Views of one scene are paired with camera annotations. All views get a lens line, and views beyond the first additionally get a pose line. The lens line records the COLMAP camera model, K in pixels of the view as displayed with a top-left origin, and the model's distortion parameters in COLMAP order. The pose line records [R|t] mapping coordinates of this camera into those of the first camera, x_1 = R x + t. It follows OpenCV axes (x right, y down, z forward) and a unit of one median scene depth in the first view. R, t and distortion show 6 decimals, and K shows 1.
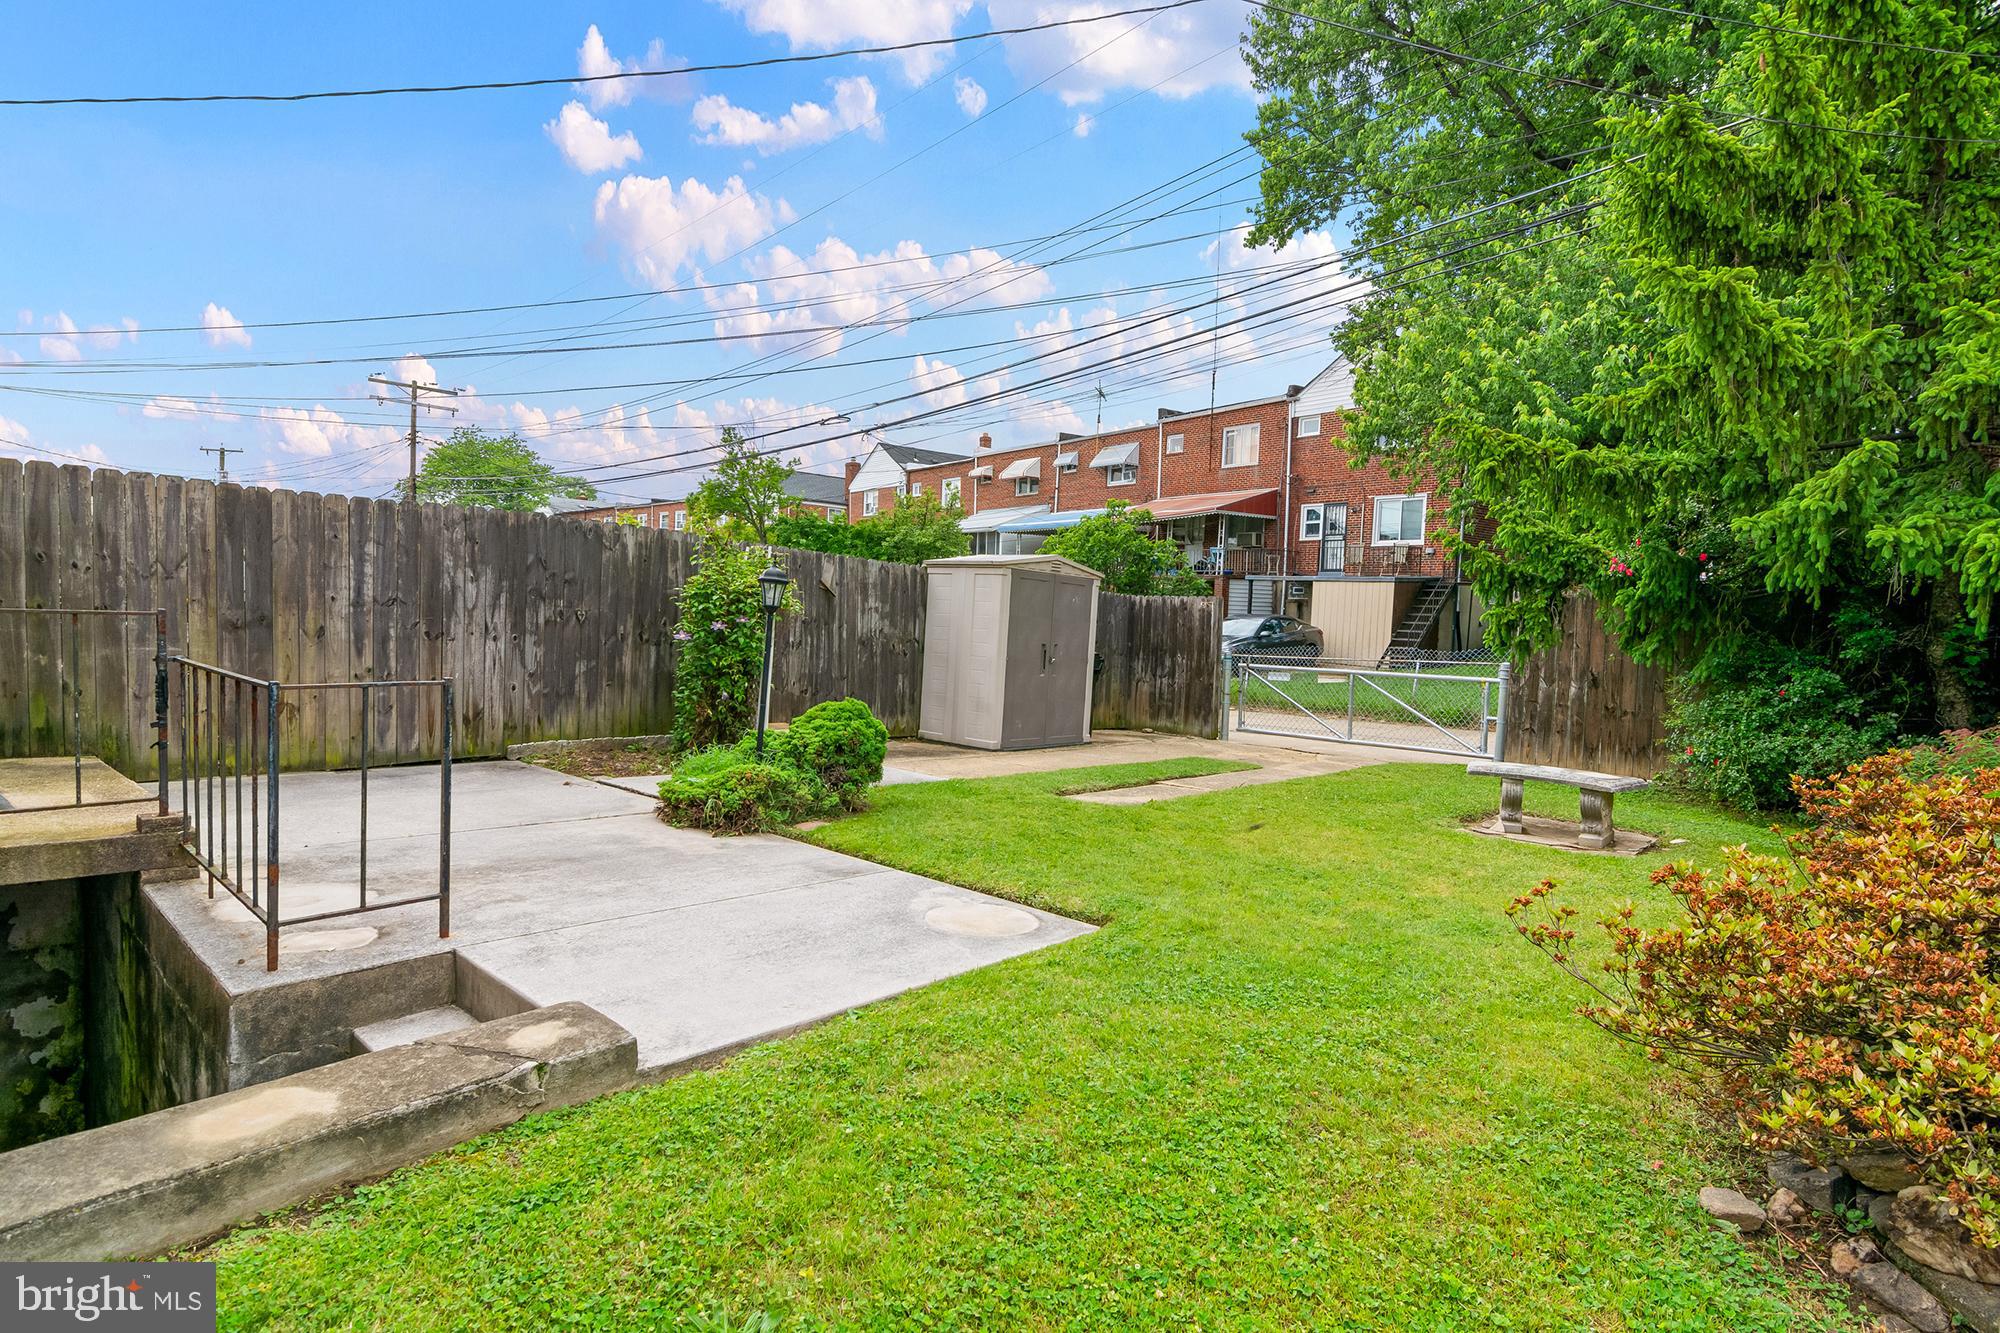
lens RADIAL K [[1013.4, 0, 998.4], [0, 1013.4, 601.5], [0, 0, 1]] dist [-0.004344, -0.001573]
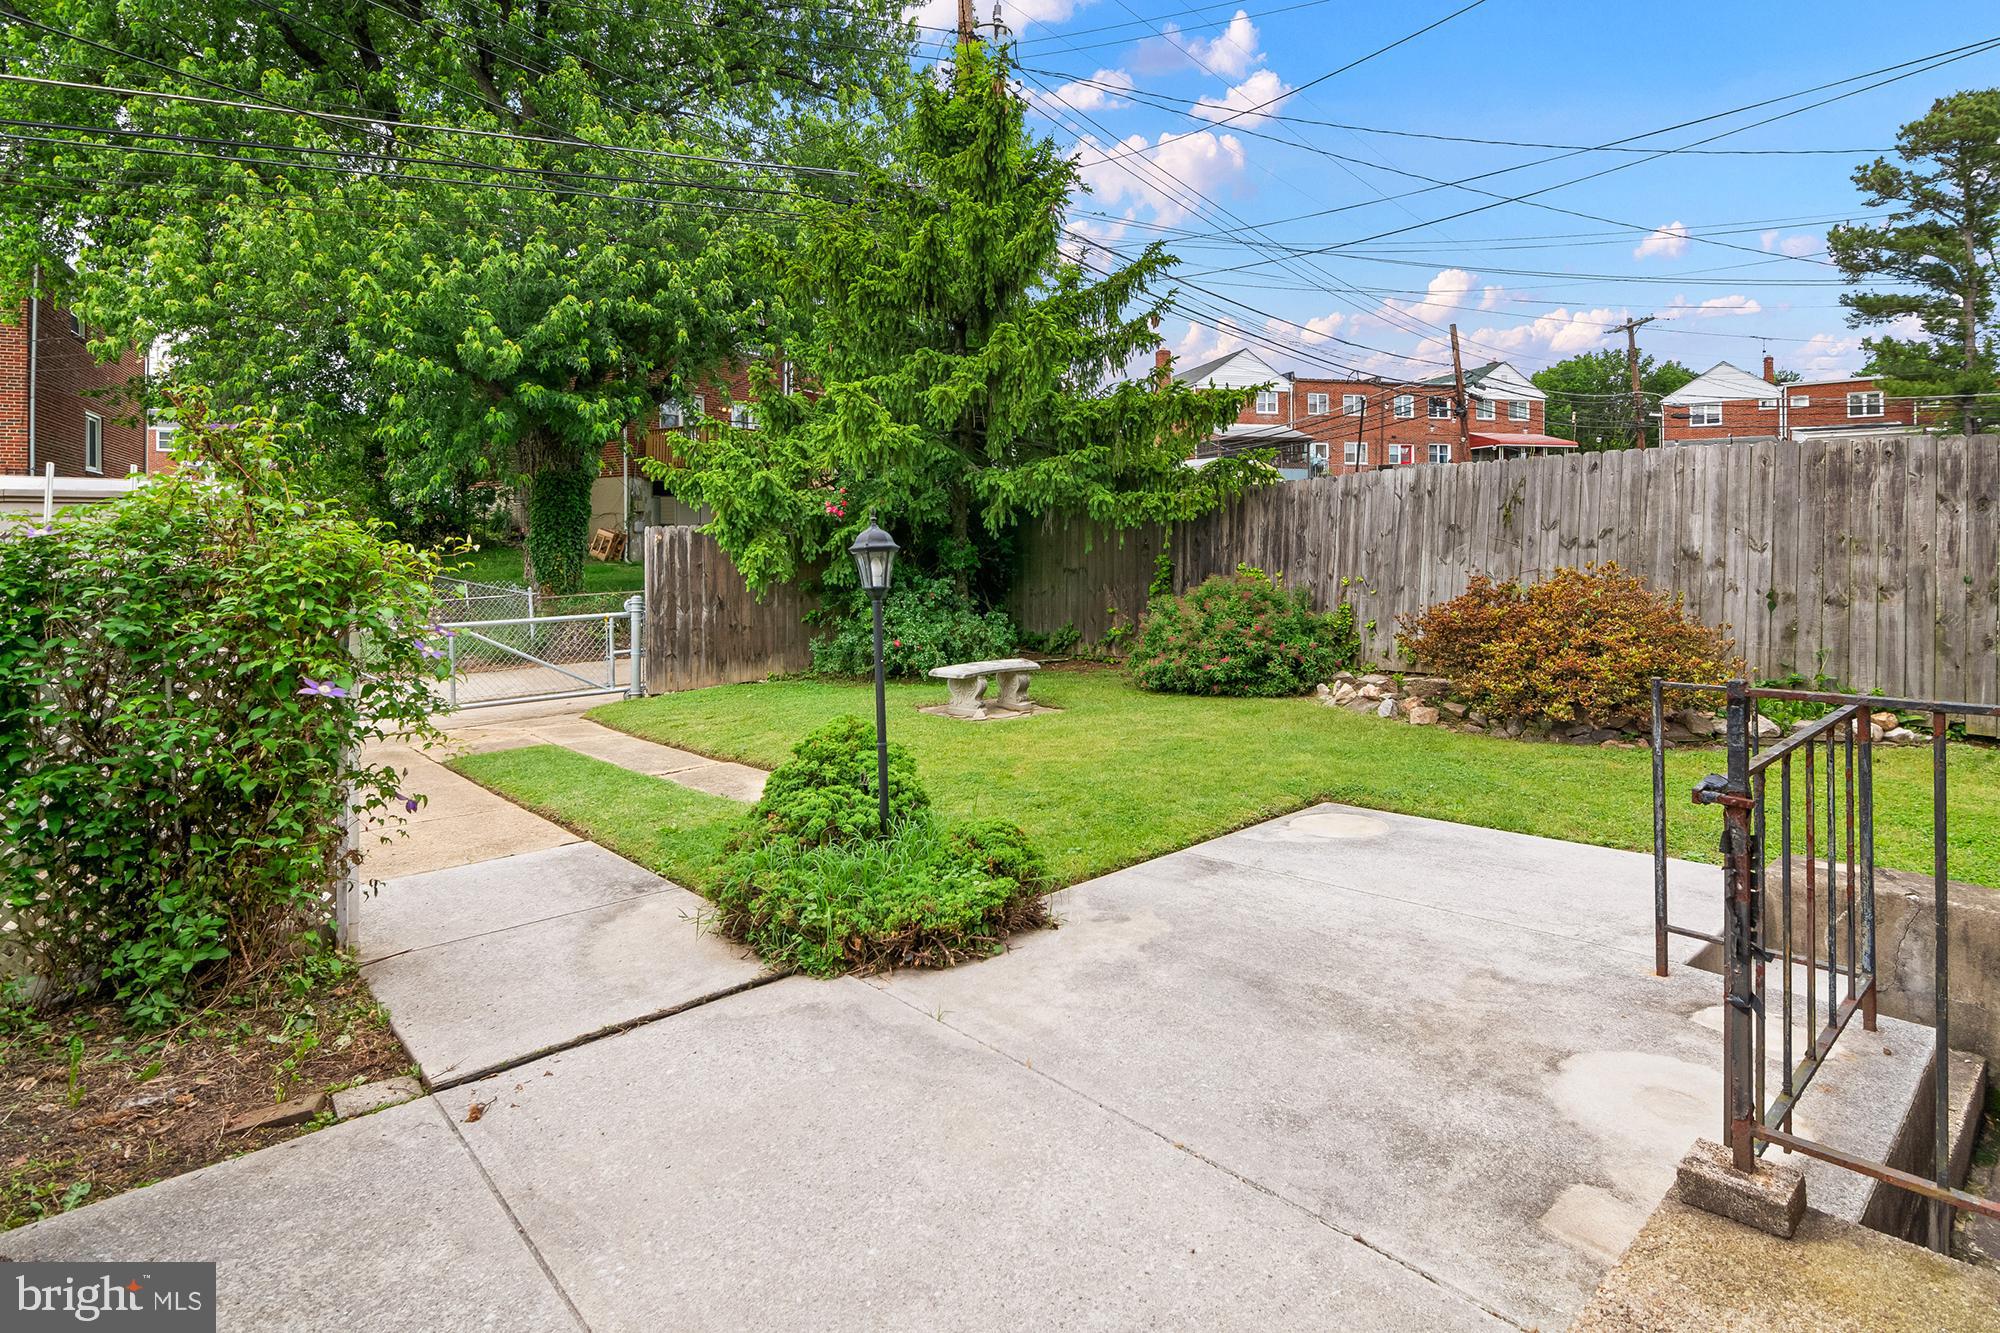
lens RADIAL K [[1017.9, 0, 1033.3], [0, 1017.9, 502.3], [0, 0, 1]] dist [-0.001058, -0.000896]
pose [[0.114658, 0.002659, 0.993402, -0.390587], [0.011237, 0.999929, -0.003973, -0.021585], [-0.993342, 0.011619, 0.114620, 0.376669]]
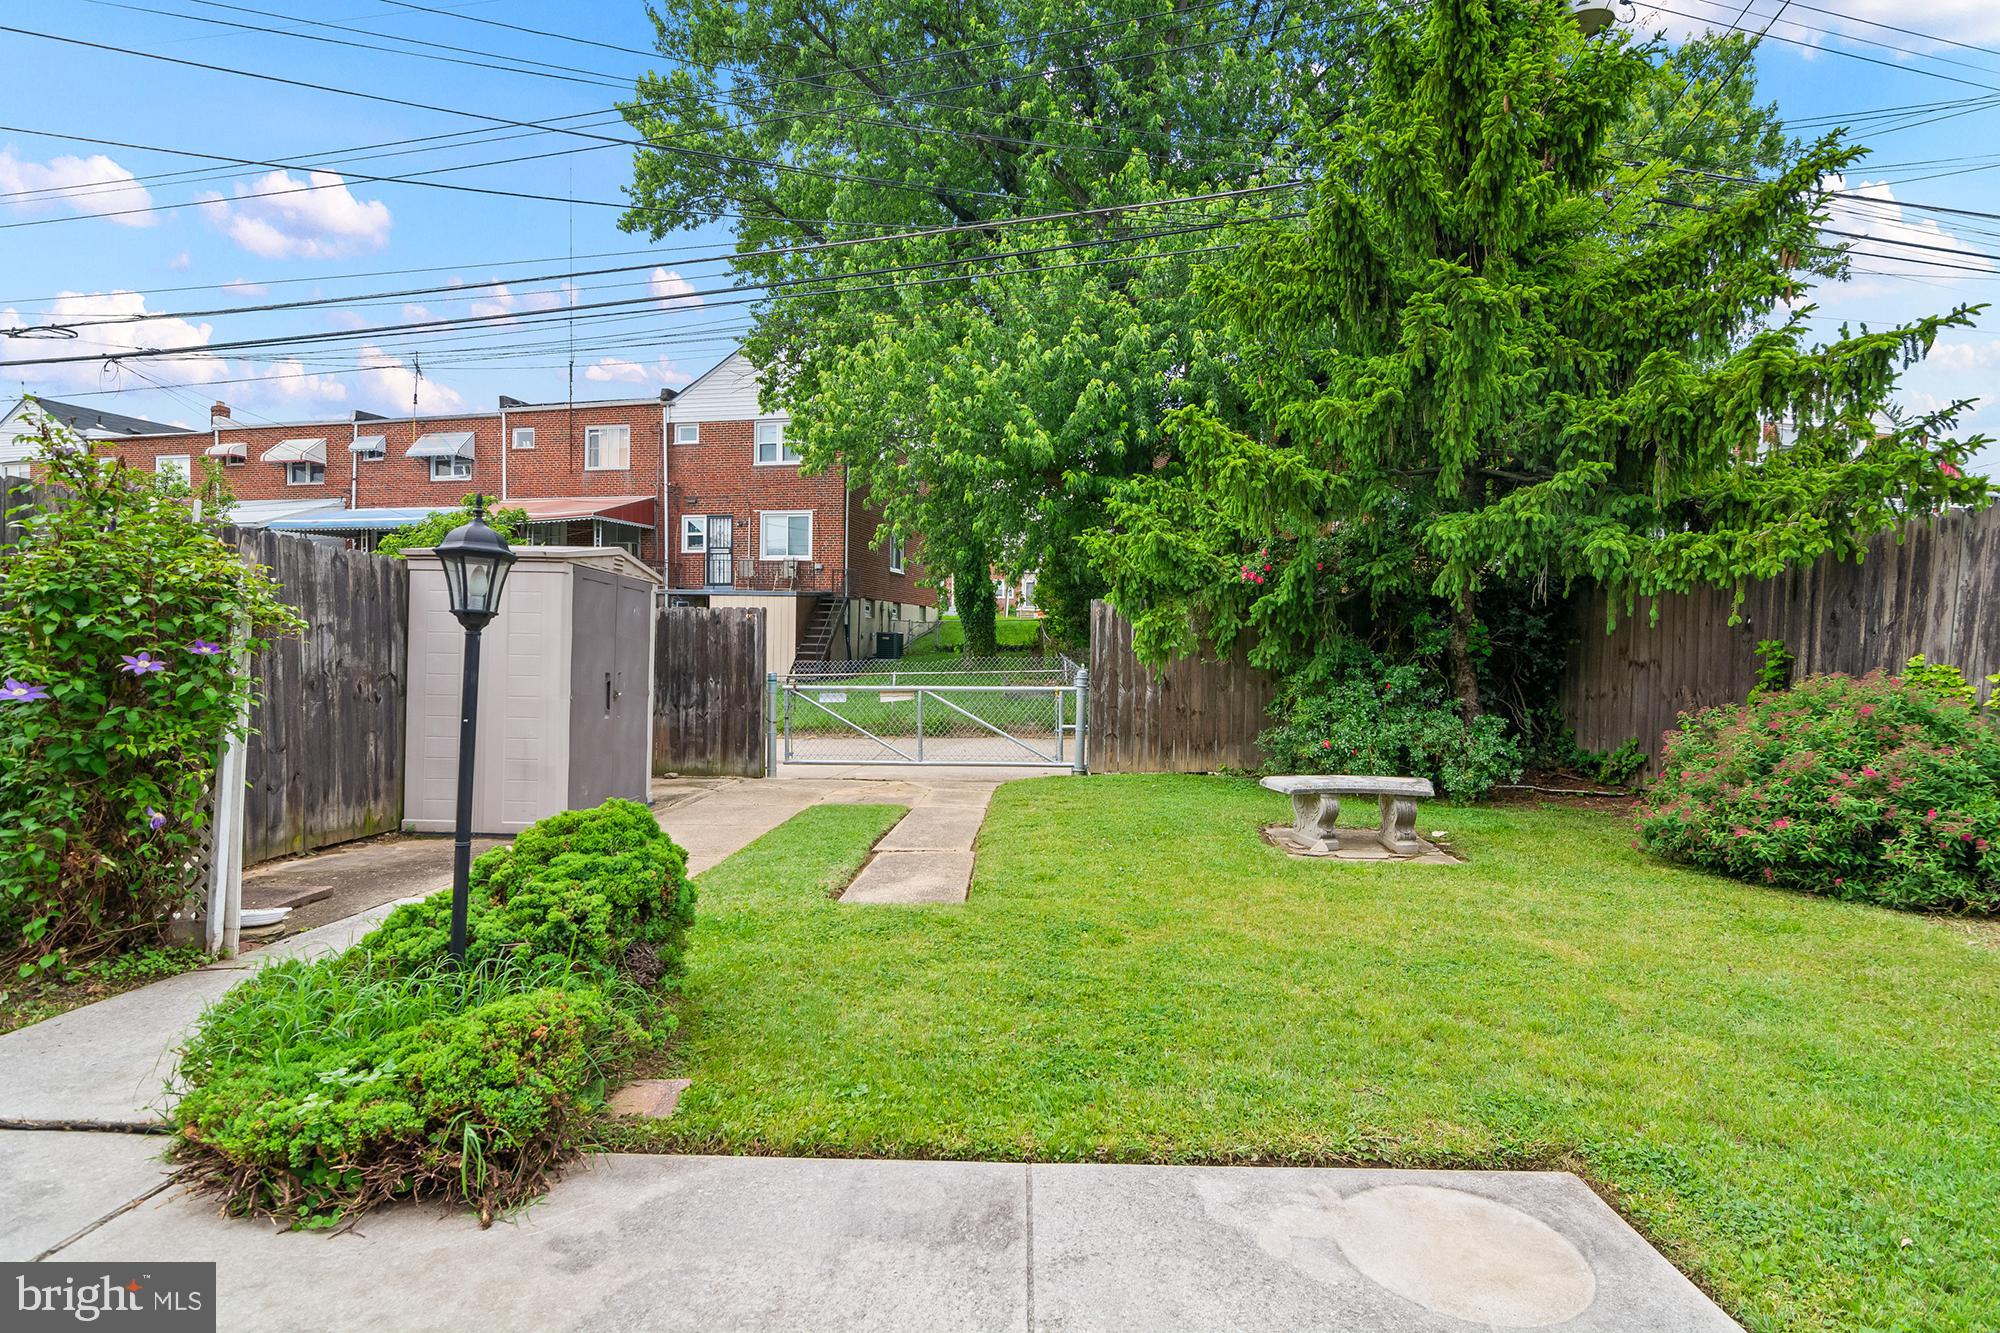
lens RADIAL K [[973.7, 0, 1005.1], [0, 973.7, 628.6], [0, 0, 1]] dist [0.003419, -0.012052]
pose [[0.764008, -0.016154, 0.645004, -0.146442], [0.009479, 0.999860, 0.013813, 0.003403], [-0.645137, -0.004439, 0.764054, 0.243869]]
